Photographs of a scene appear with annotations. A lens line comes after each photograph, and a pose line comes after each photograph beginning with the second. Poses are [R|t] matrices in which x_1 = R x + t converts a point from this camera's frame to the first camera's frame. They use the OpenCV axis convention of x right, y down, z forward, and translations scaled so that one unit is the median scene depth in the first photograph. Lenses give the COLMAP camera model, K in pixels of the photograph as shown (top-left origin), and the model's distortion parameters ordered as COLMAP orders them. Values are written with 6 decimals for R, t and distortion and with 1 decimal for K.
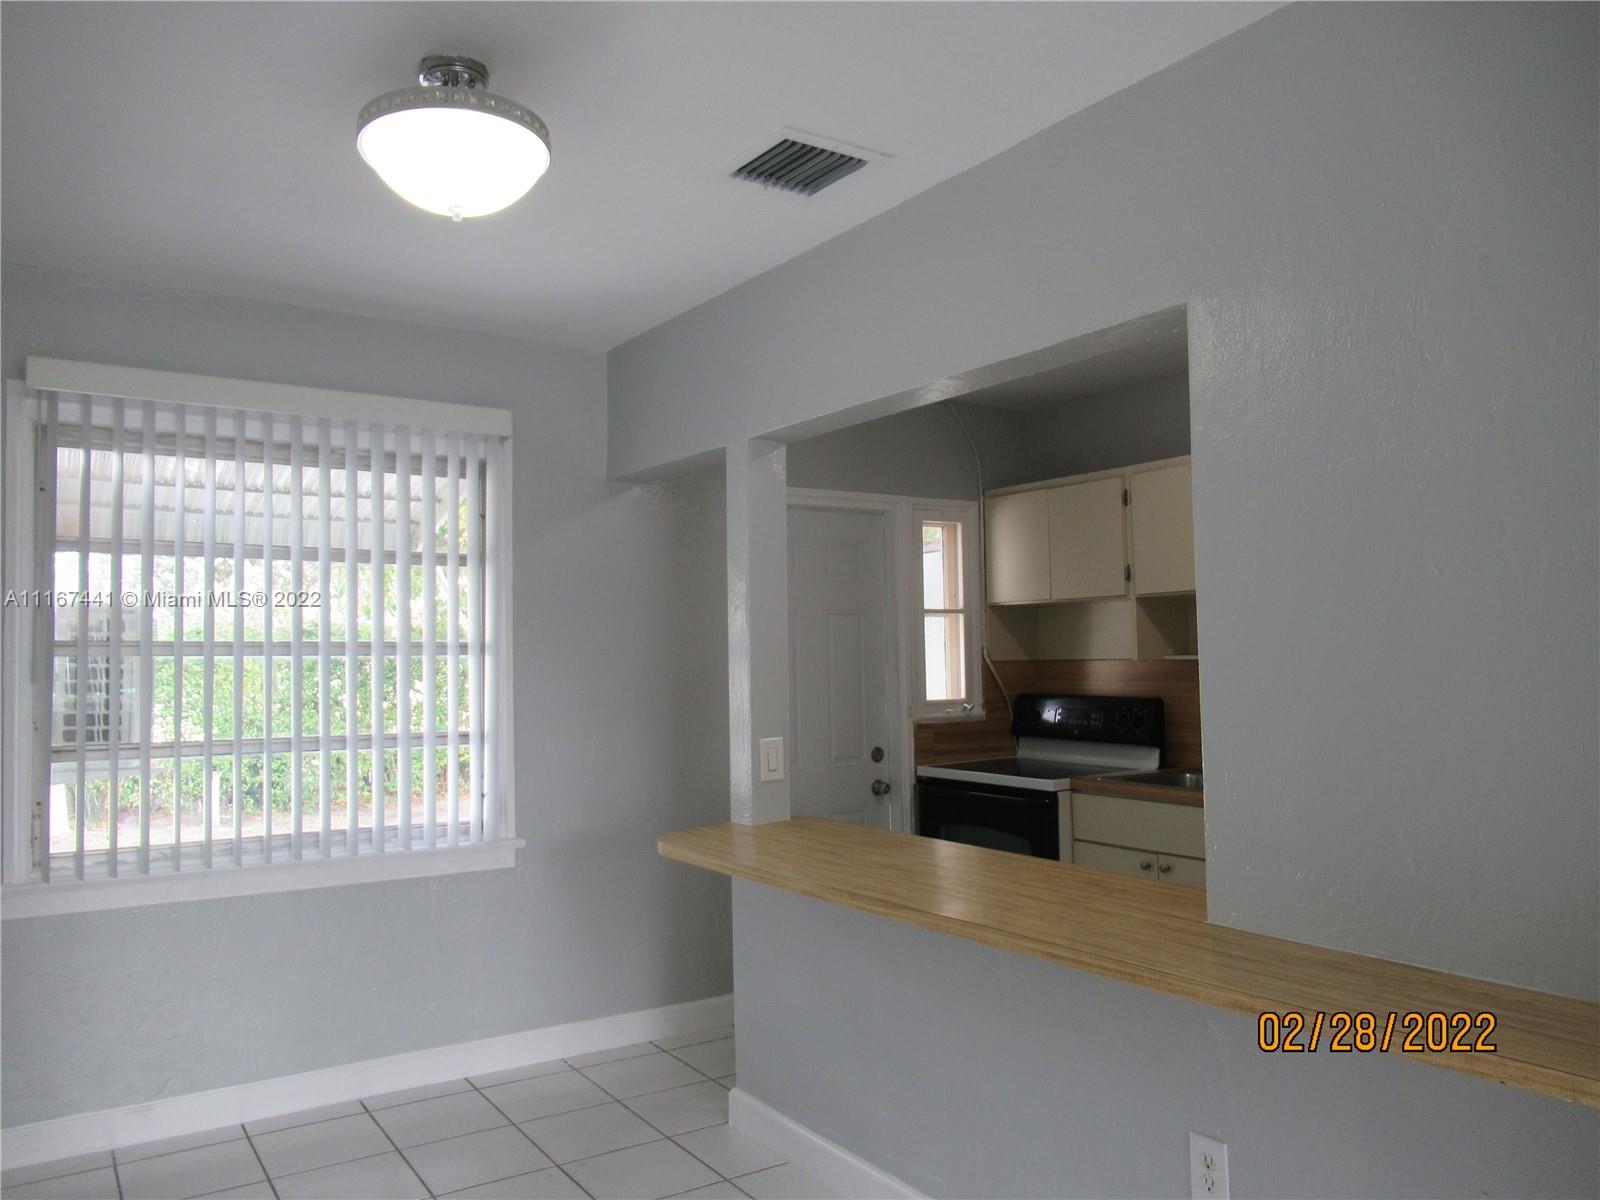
lens RADIAL K [[1196.3, 0, 800.0], [0, 1196.3, 600.0], [0, 0, 1]] dist [-0.007288, 0.006116]
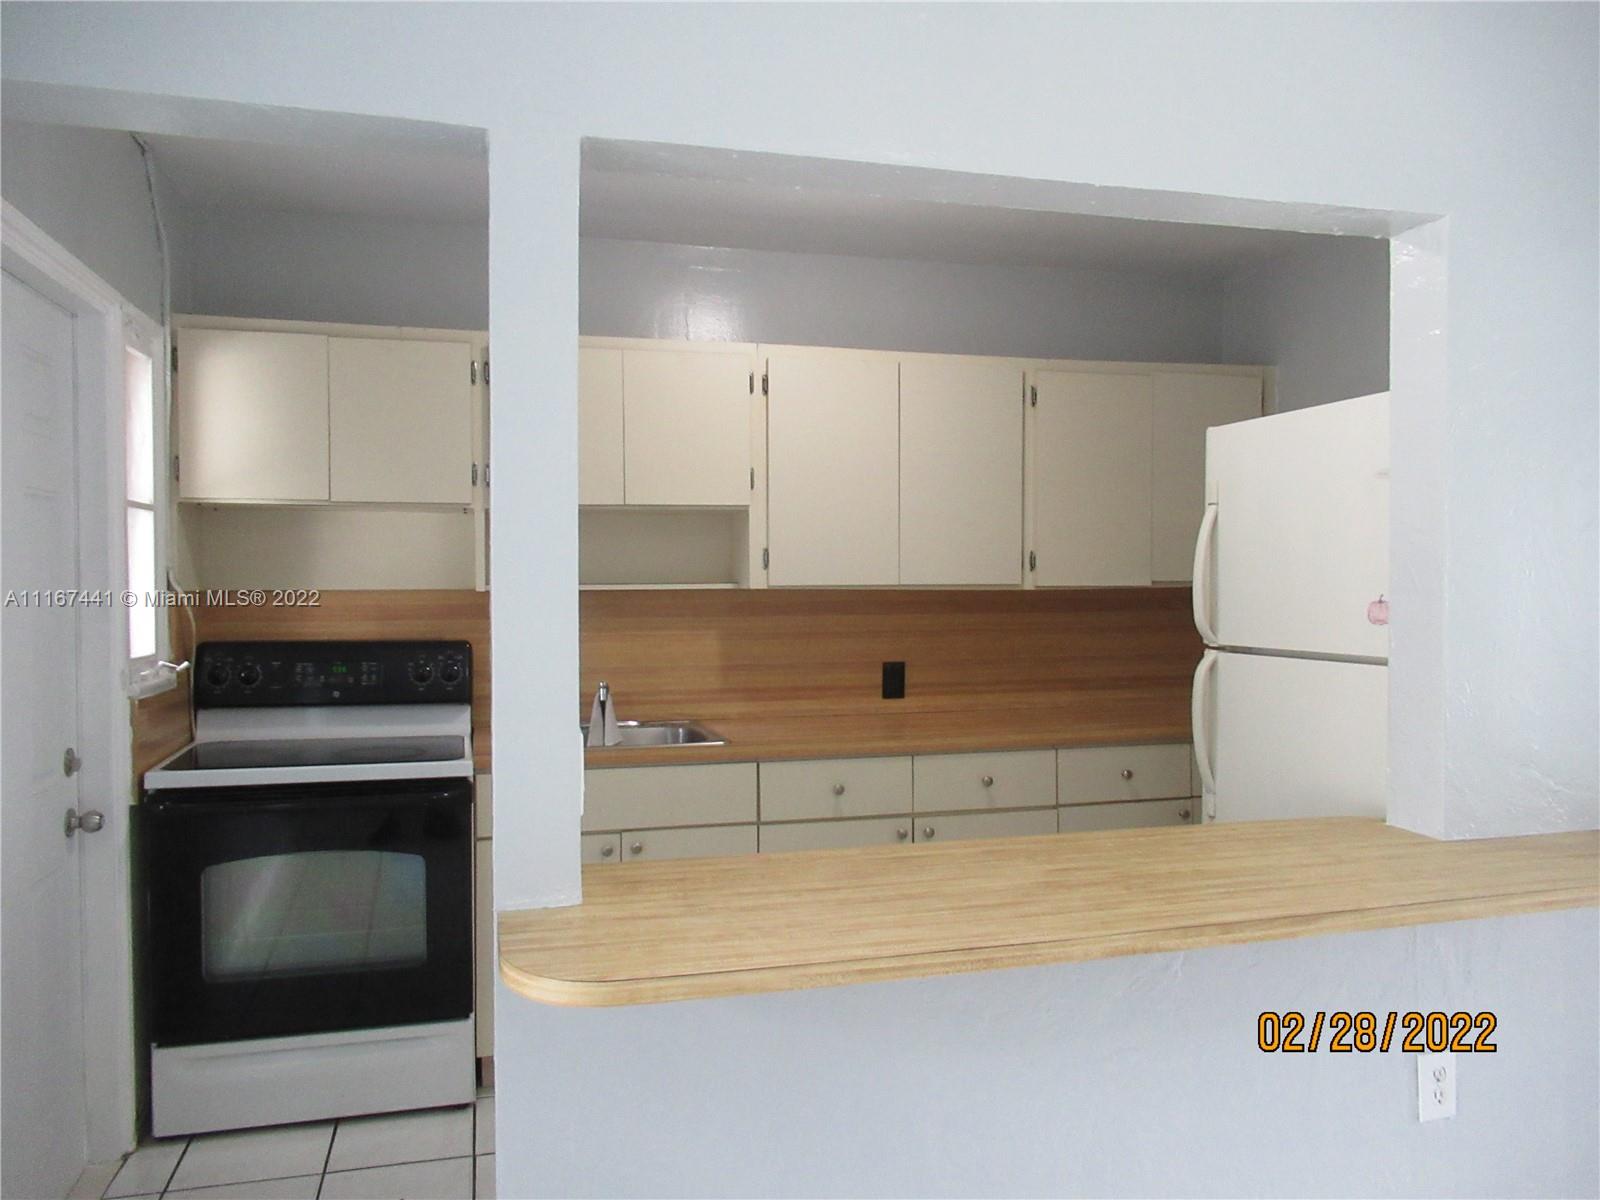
lens RADIAL K [[1196.3, 0, 800.0], [0, 1196.3, 600.0], [0, 0, 1]] dist [-0.007288, 0.006116]
pose [[0.307674, 0.002488, 0.951489, -0.606553], [-0.045912, 0.998871, 0.012234, 0.060936], [-0.950384, -0.047448, 0.307441, 0.936485]]
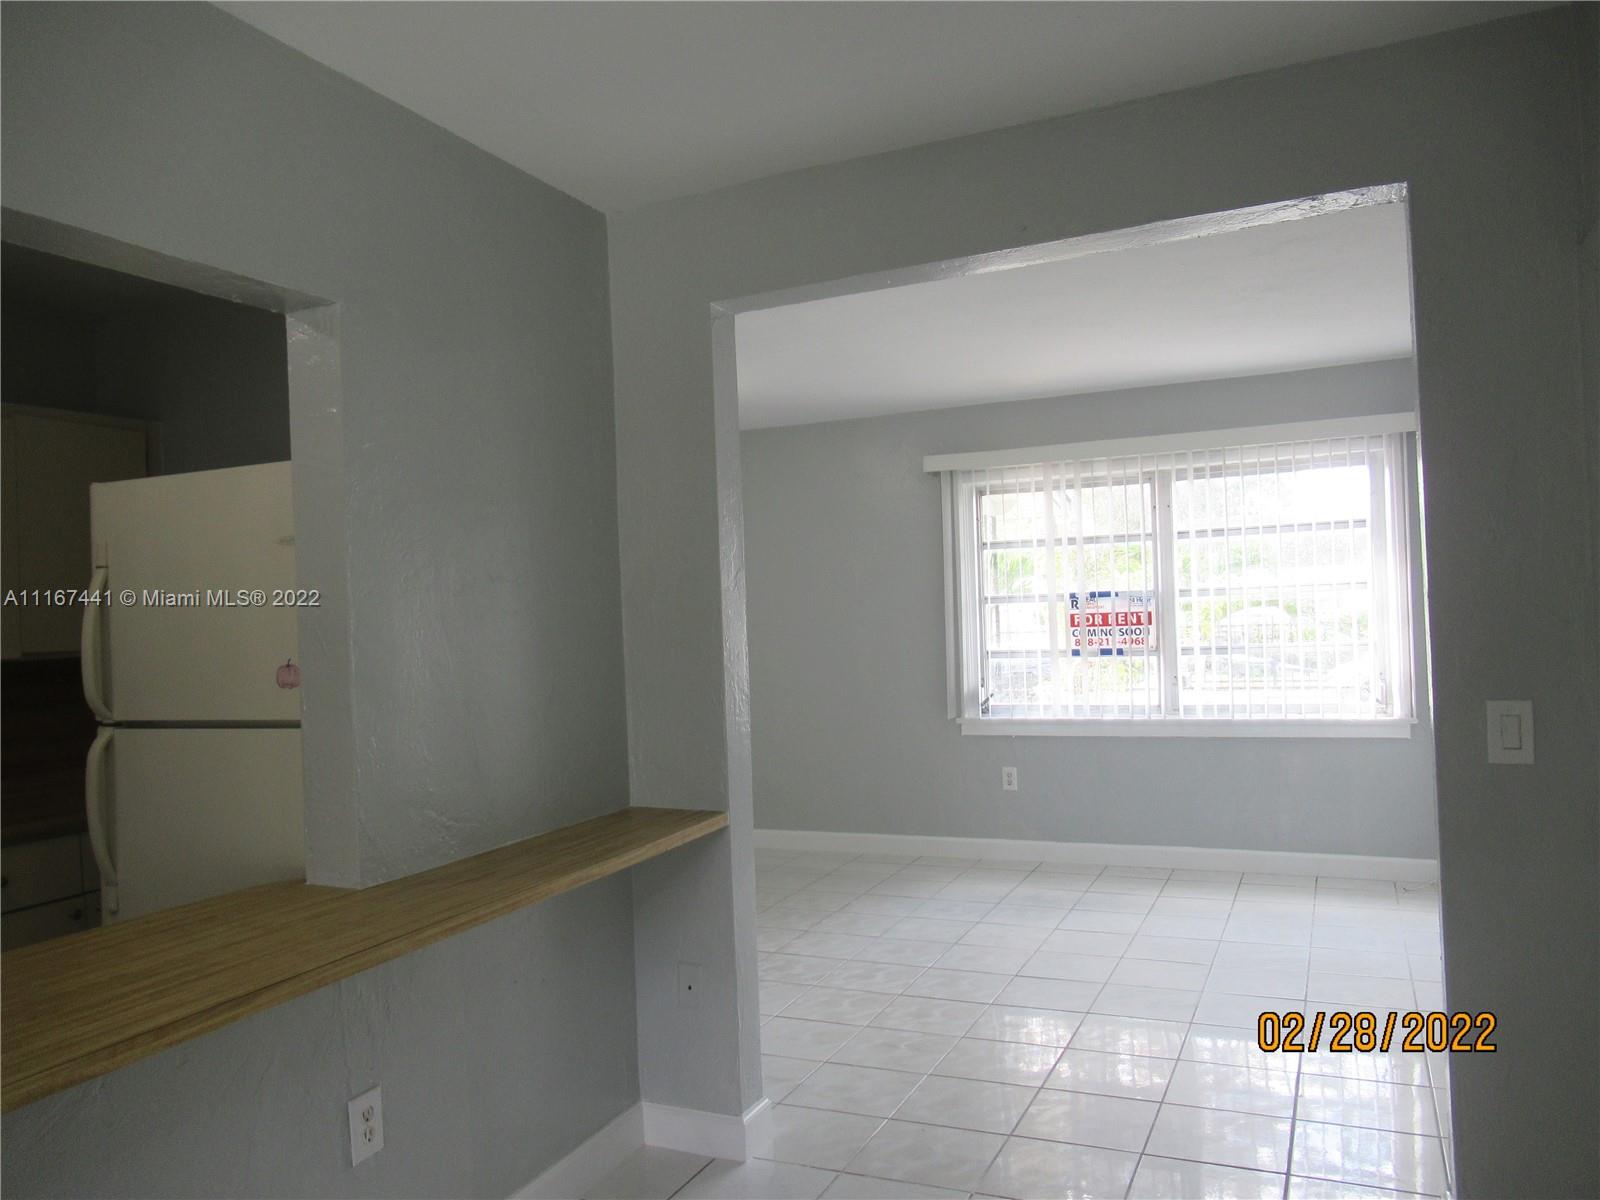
lens RADIAL K [[1196.3, 0, 800.0], [0, 1196.3, 600.0], [0, 0, 1]] dist [-0.007288, 0.006116]
pose [[-0.538506, 0.050062, 0.841133, -0.603113], [0.007422, 0.998477, -0.054674, 0.055765], [-0.842589, -0.023199, -0.538057, 0.962386]]
